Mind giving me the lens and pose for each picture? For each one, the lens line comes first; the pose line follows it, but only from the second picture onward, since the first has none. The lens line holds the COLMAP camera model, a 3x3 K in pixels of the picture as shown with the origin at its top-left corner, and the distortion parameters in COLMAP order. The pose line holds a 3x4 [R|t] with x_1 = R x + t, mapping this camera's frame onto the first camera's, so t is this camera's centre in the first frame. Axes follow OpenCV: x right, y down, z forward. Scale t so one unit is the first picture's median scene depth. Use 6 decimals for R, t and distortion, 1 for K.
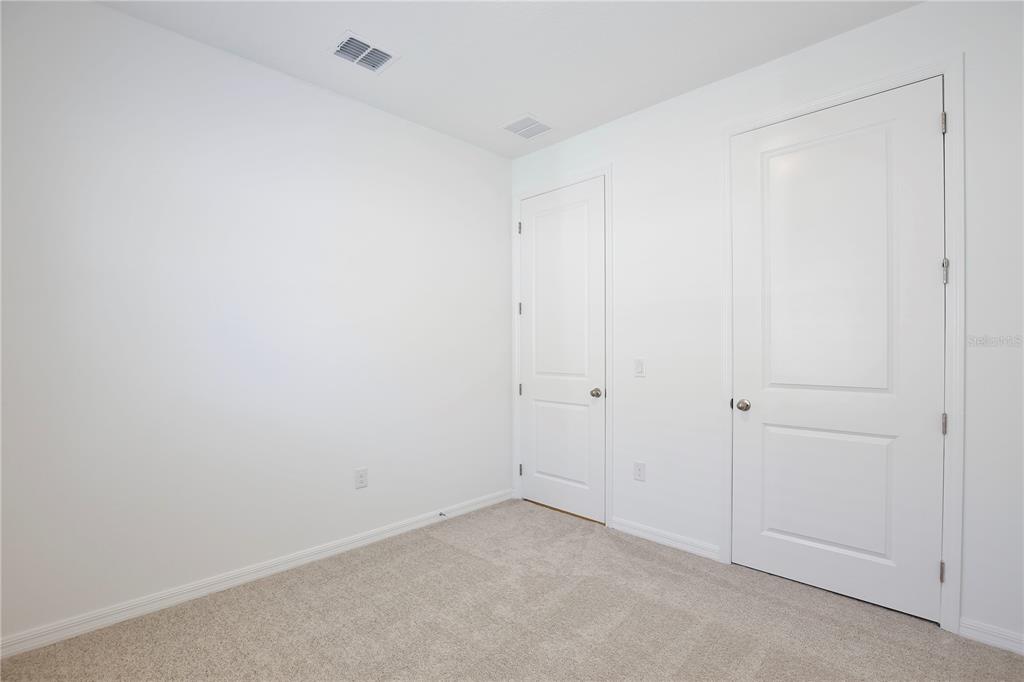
lens RADIAL K [[490.3, 0, 520.3], [0, 490.3, 345.1], [0, 0, 1]] dist [0.004460, -0.003156]
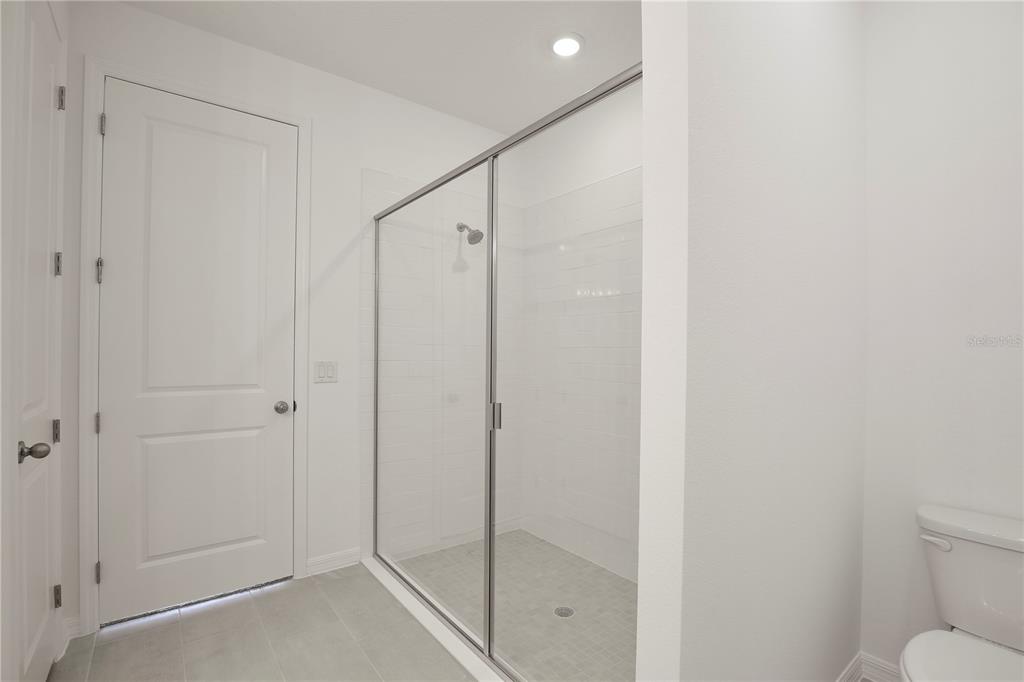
lens RADIAL K [[490.3, 0, 518.4], [0, 490.3, 339.6], [0, 0, 1]] dist [0.004460, -0.003156]
pose [[0.146036, 0.016582, 0.989140, -0.738081], [-0.008056, 0.999846, -0.015572, 0.003684], [-0.989246, -0.005694, 0.146147, 0.731506]]
